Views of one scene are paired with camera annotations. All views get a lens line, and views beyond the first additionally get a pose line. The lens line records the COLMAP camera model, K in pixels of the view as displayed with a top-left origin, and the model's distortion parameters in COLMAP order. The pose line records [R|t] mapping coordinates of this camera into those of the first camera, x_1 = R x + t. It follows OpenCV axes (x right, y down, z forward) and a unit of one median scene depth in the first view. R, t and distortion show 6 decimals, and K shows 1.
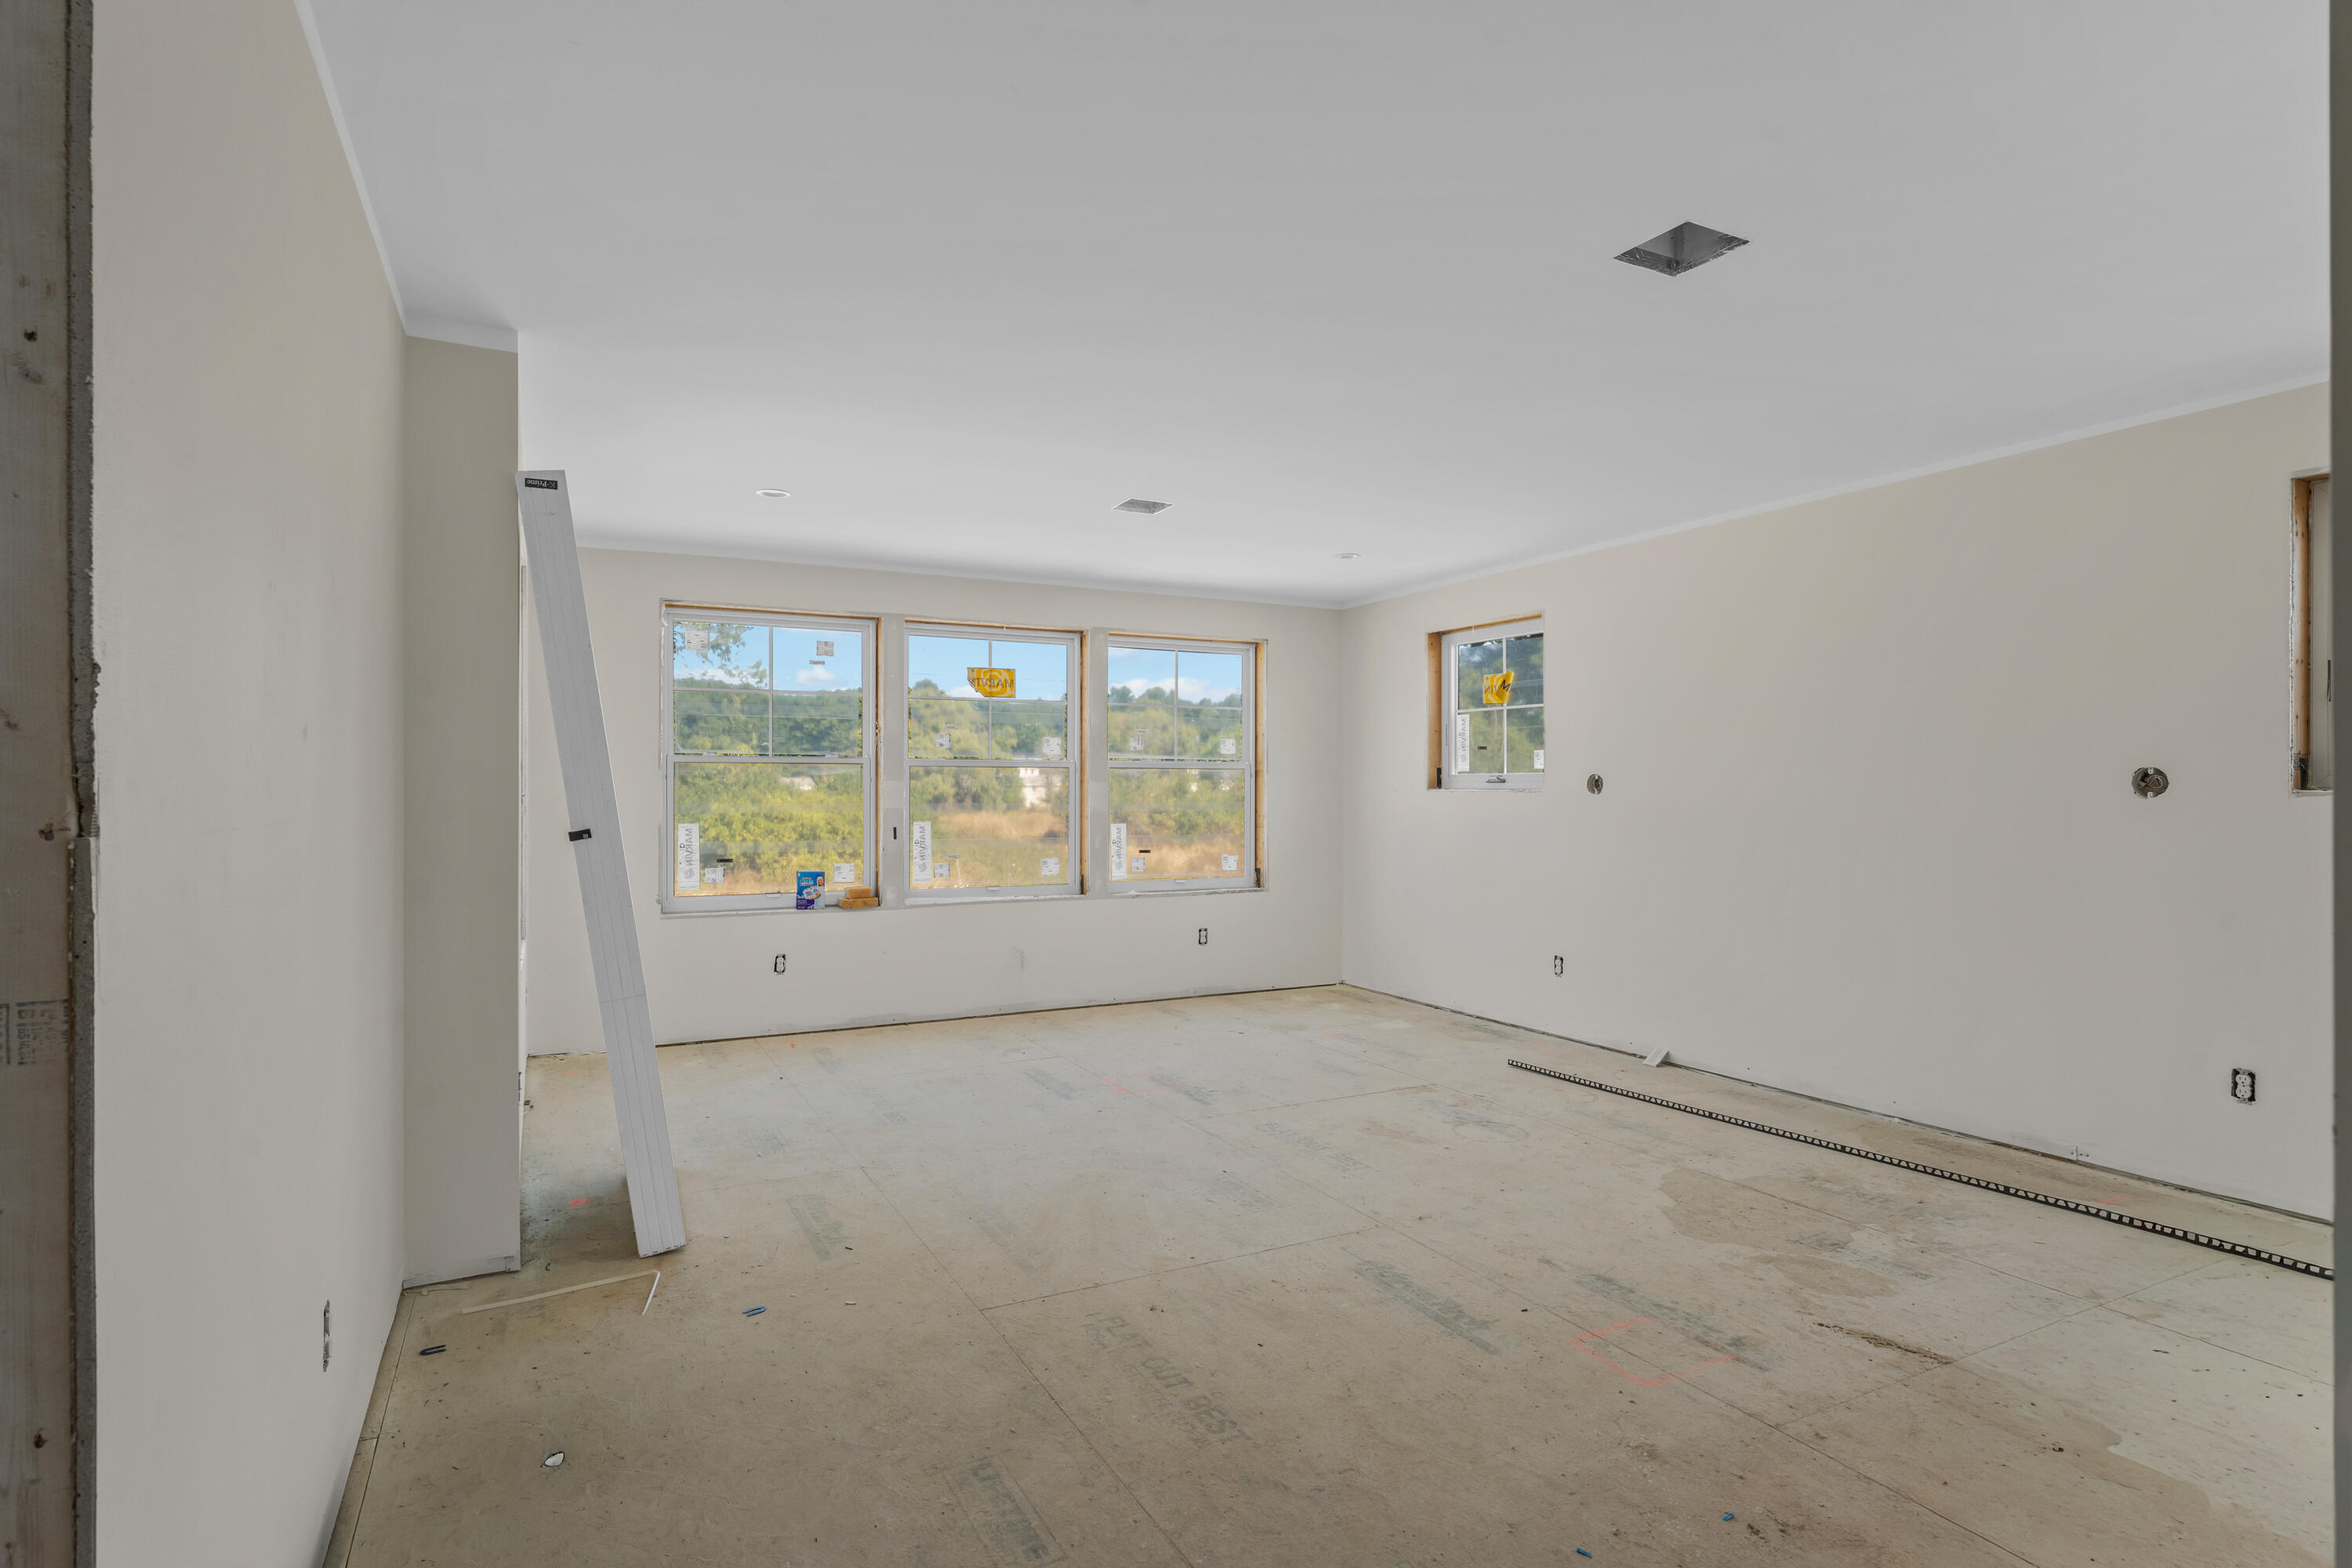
lens RADIAL K [[1201.5, 0, 1176.0], [0, 1201.5, 784.0], [0, 0, 1]] dist [0.001696, -0.000350]
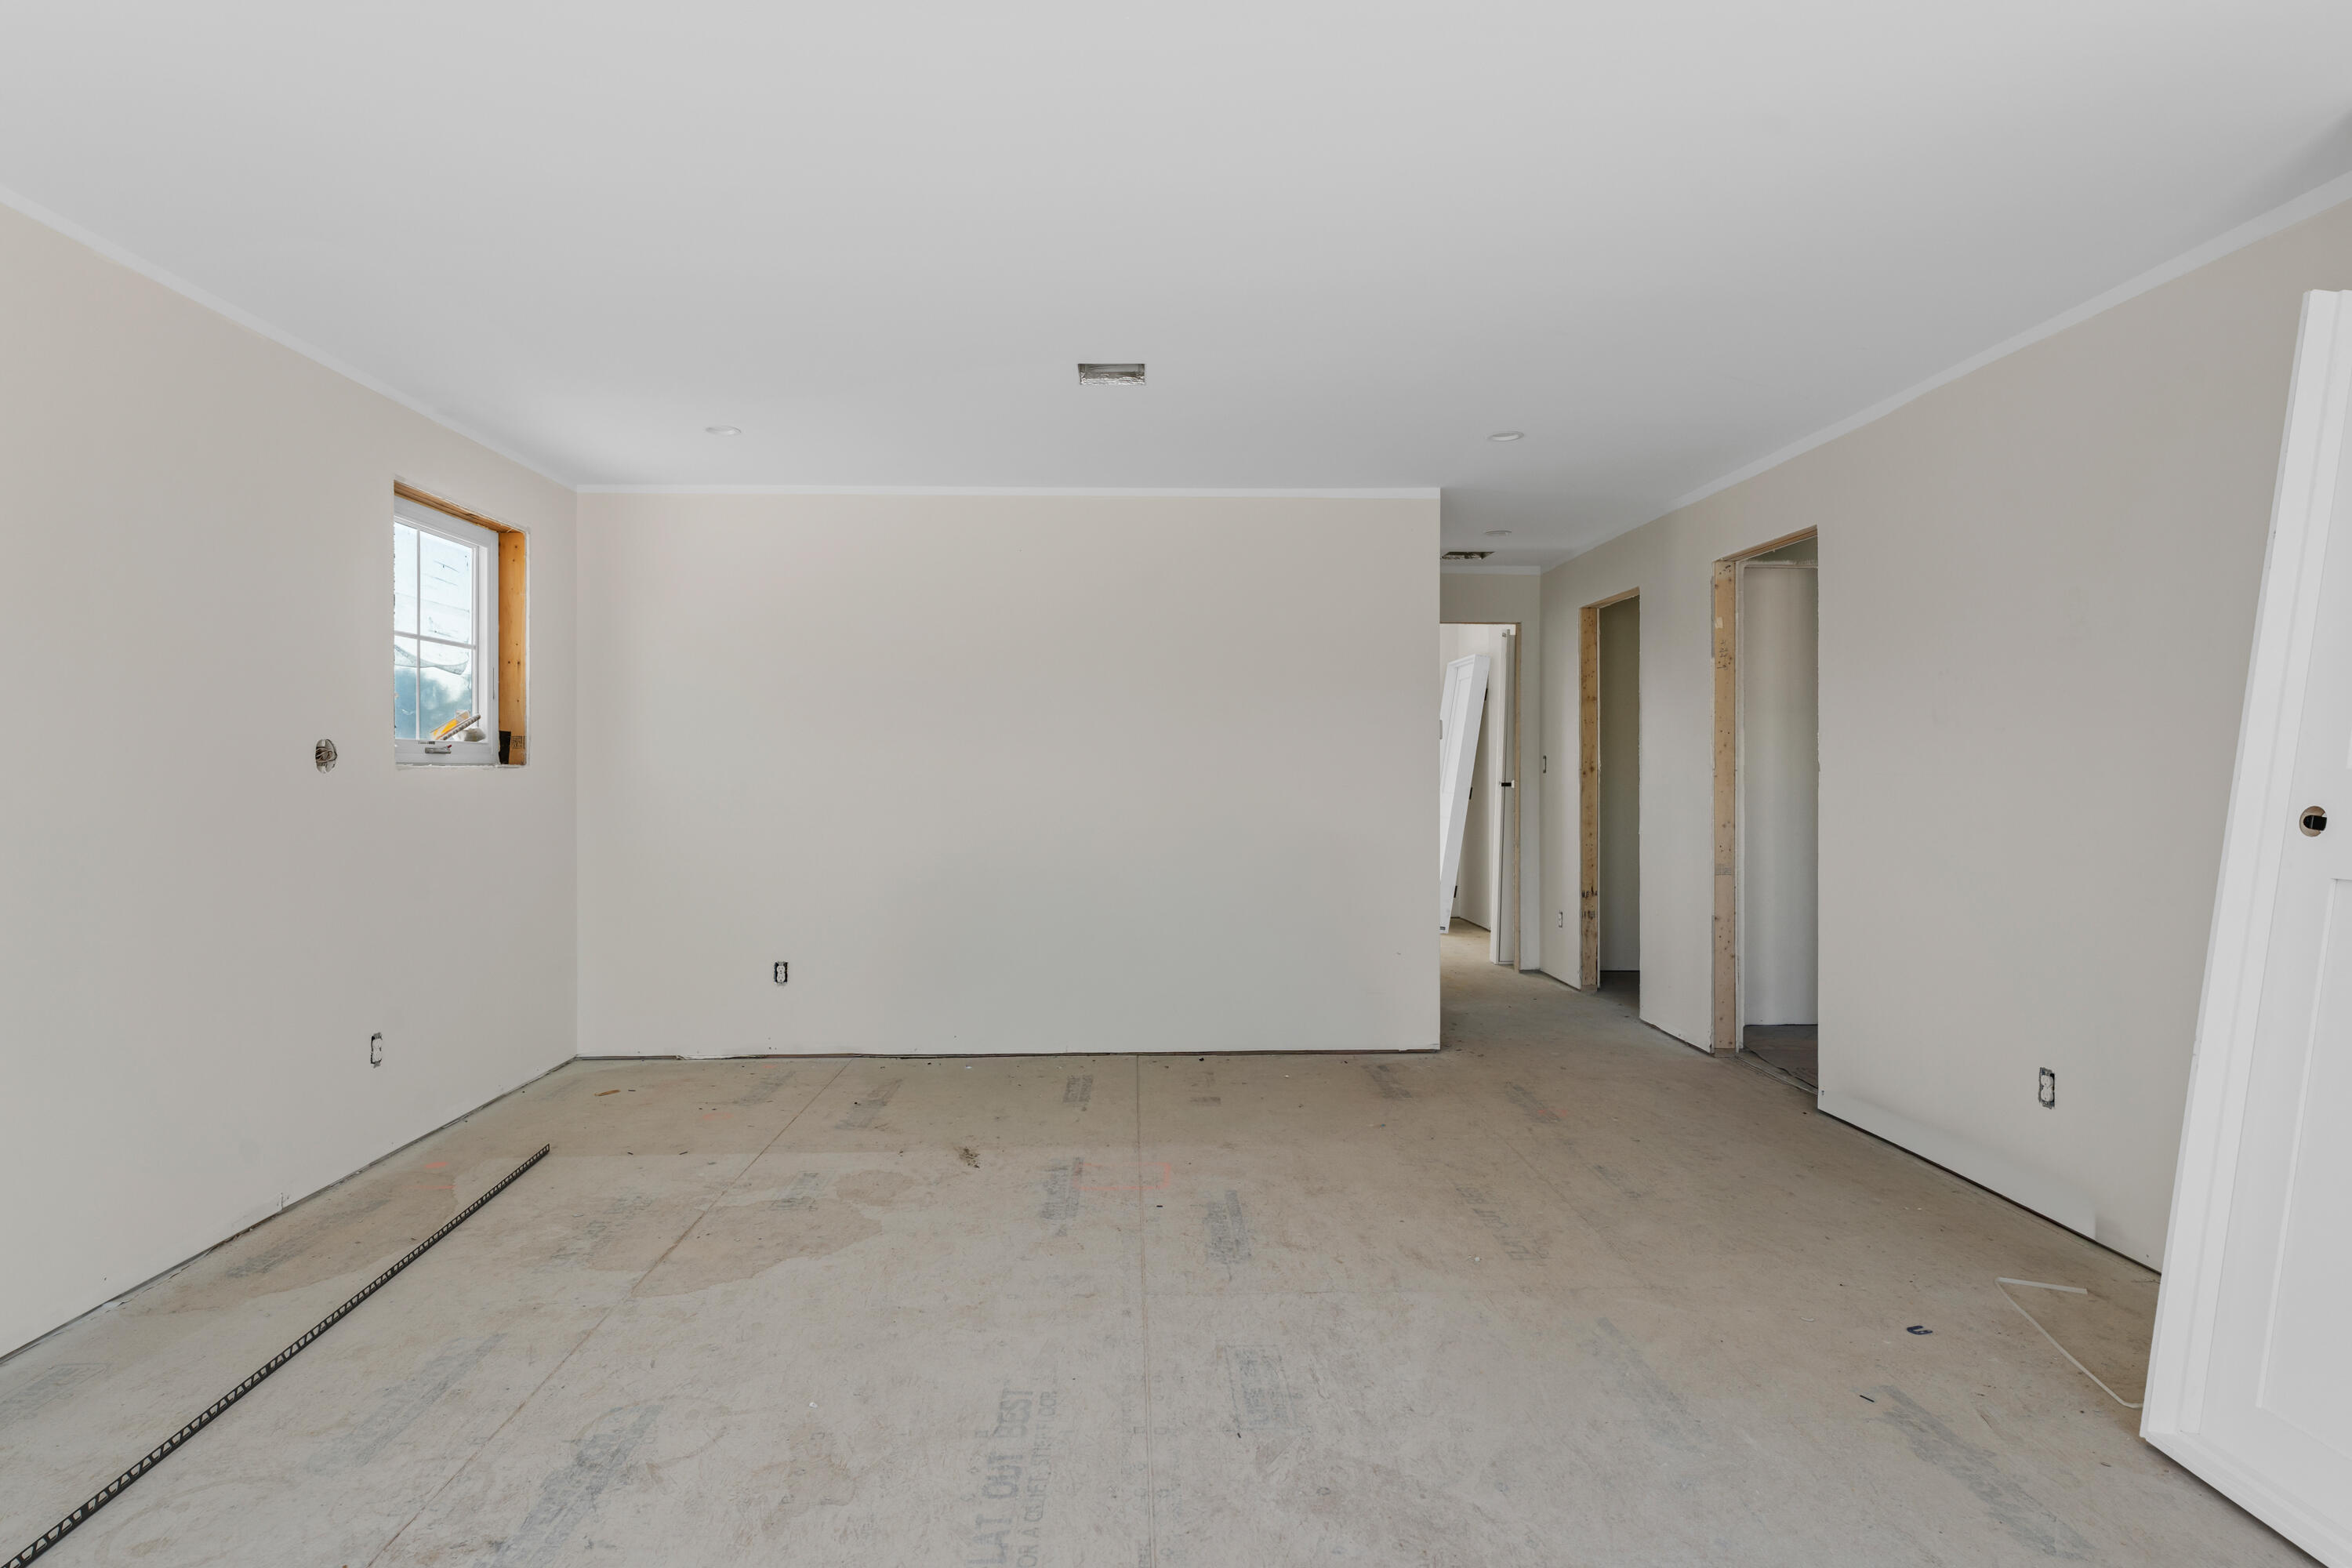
lens RADIAL K [[1277.6, 0, 1176.0], [0, 1277.6, 784.0], [0, 0, 1]] dist [0.003333, -0.000169]
pose [[-0.902572, -0.004004, 0.430520, -0.205923], [-0.000893, 0.999972, 0.007428, 0.013187], [-0.430537, 0.006320, -0.902551, 1.681340]]
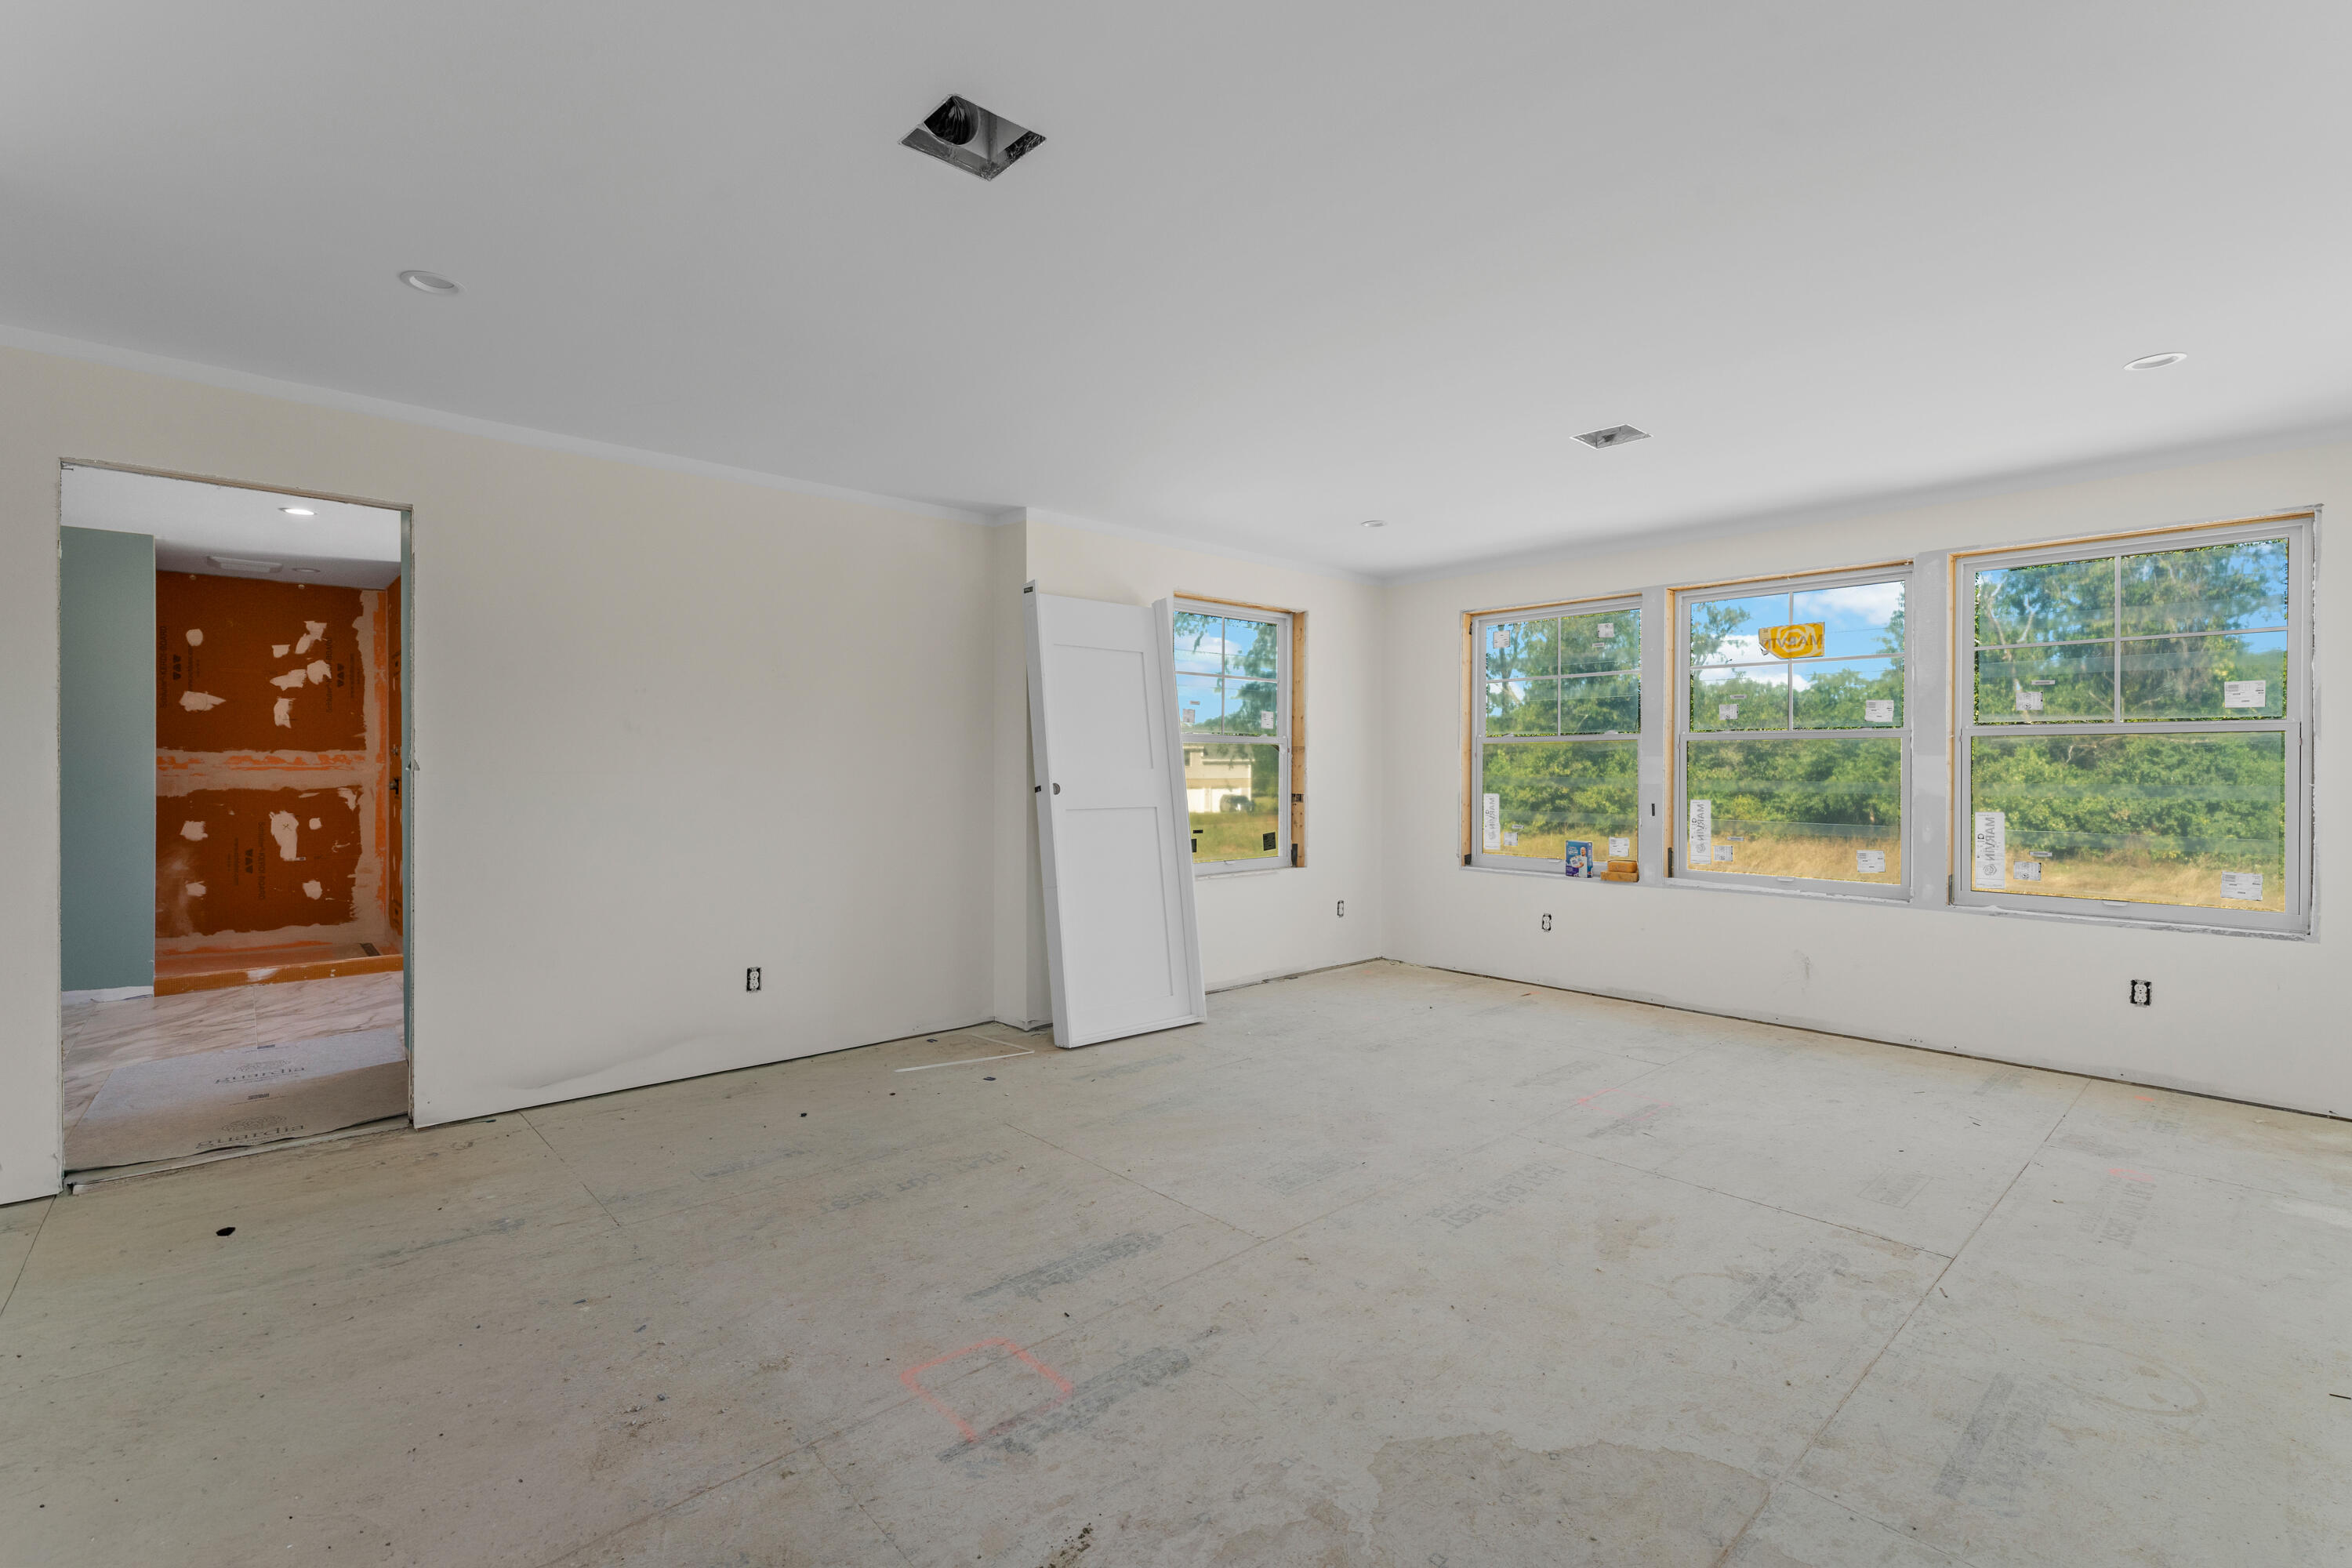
lens RADIAL K [[1051.4, 0, 1156.7], [0, 1051.4, 772.0], [0, 0, 1]] dist [0.002848, -0.000156]
pose [[0.245295, 0.004595, -0.969438, 0.873577], [0.001427, 0.999986, 0.005101, 0.009031], [0.969447, -0.002635, 0.245285, 0.689726]]
